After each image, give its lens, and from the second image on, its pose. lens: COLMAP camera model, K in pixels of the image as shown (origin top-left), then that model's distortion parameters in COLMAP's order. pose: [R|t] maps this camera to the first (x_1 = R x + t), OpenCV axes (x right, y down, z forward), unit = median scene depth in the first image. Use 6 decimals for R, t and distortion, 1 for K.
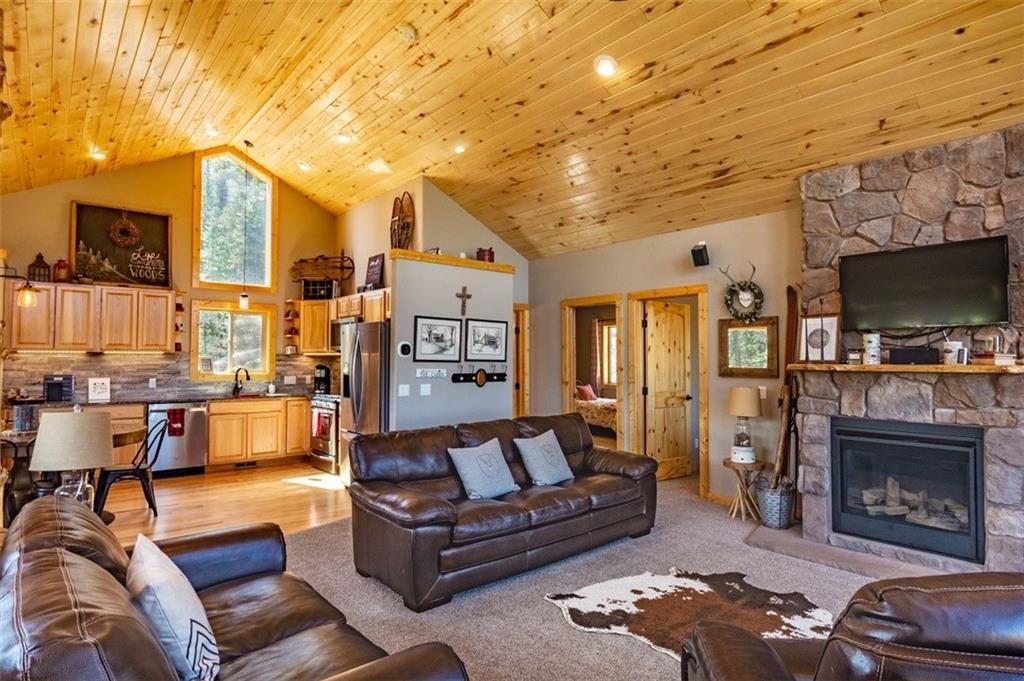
lens RADIAL K [[552.0, 0, 513.4], [0, 552.0, 341.6], [0, 0, 1]] dist [-0.012868, -0.000973]
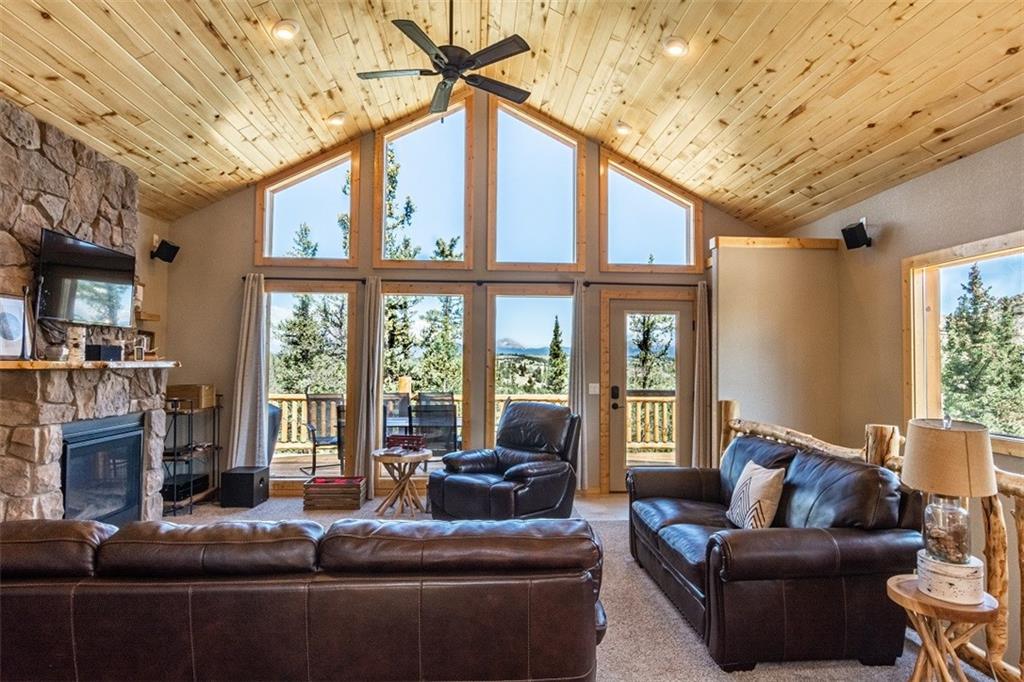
lens RADIAL K [[552.0, 0, 514.0], [0, 552.0, 341.8], [0, 0, 1]] dist [-0.012868, -0.000973]
pose [[-0.804365, 0.014414, 0.593960, -0.451568], [-0.027751, 0.997703, -0.061793, 0.044108], [-0.593487, -0.066187, -0.802118, 1.252426]]
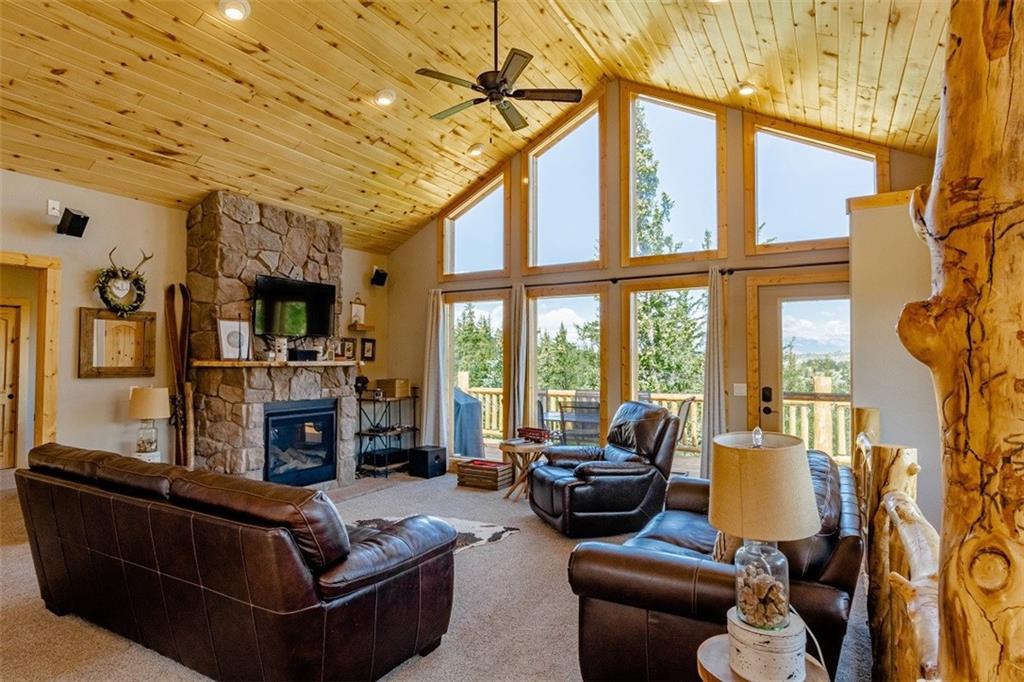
lens RADIAL K [[552.0, 0, 513.0], [0, 552.0, 342.6], [0, 0, 1]] dist [-0.012868, -0.000973]
pose [[-0.335896, 0.027412, 0.941500, -0.777529], [-0.031207, 0.998704, -0.040211, 0.031223], [-0.941382, -0.042888, -0.334606, 0.886553]]
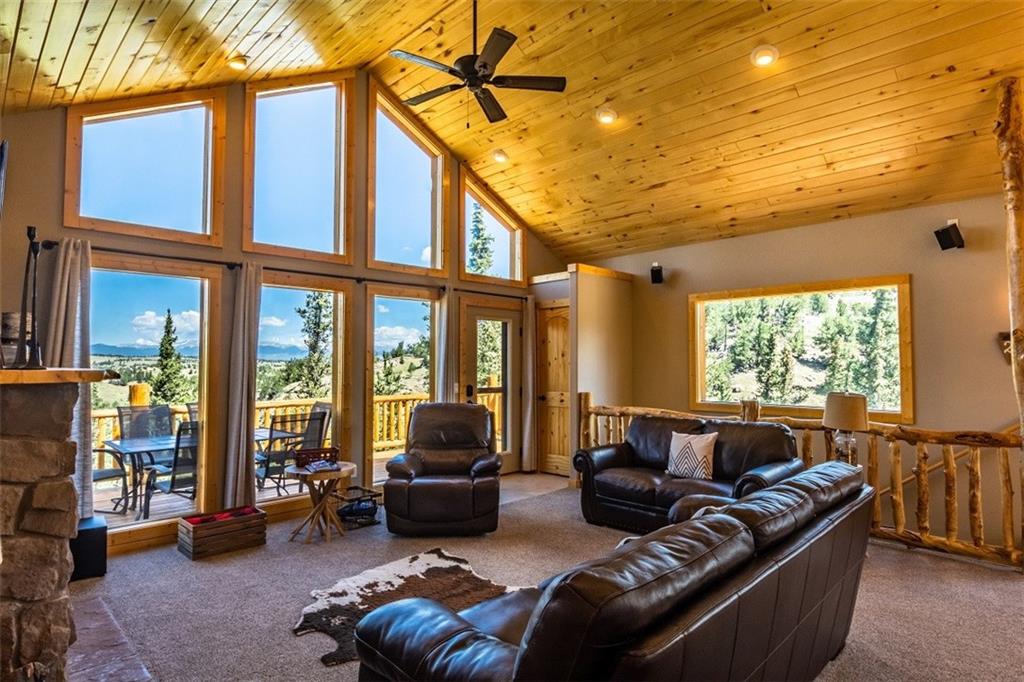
lens RADIAL K [[552.0, 0, 509.3], [0, 552.0, 343.3], [0, 0, 1]] dist [-0.012868, -0.000973]
pose [[-0.996737, -0.002644, -0.080671, 0.204676], [0.003005, 0.997555, -0.069819, 0.054190], [0.080658, -0.069834, -0.994292, 1.522123]]
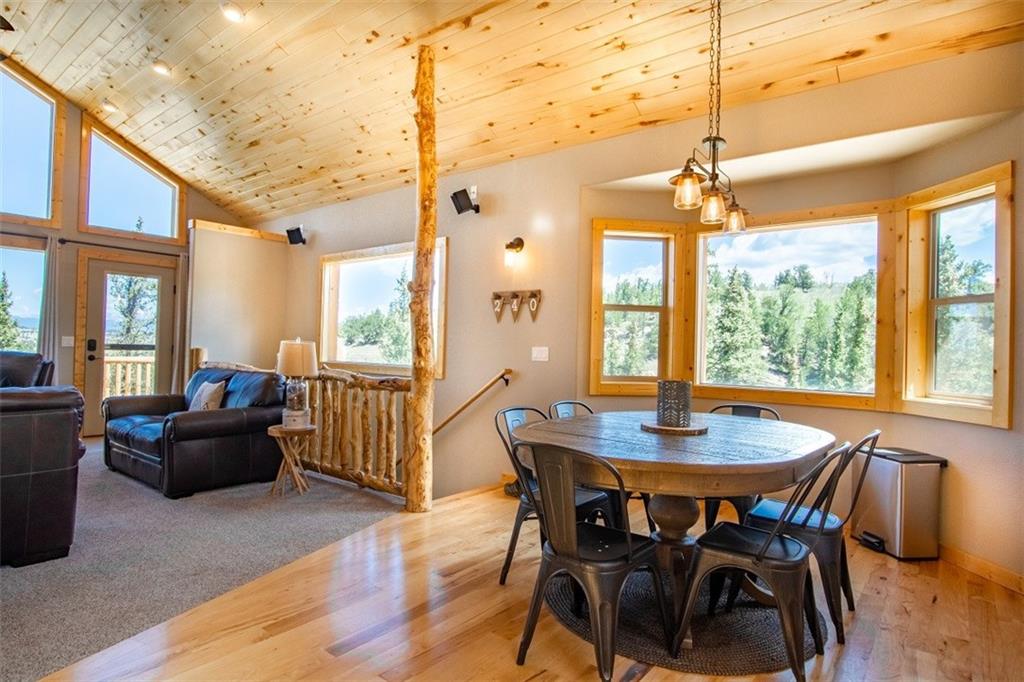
lens RADIAL K [[552.0, 0, 503.4], [0, 552.0, 340.0], [0, 0, 1]] dist [-0.012868, -0.000973]
pose [[-0.981344, -0.026359, -0.190442, -0.652851], [-0.017908, 0.998783, -0.045962, 0.115040], [0.191422, -0.041694, -0.980622, 1.673283]]
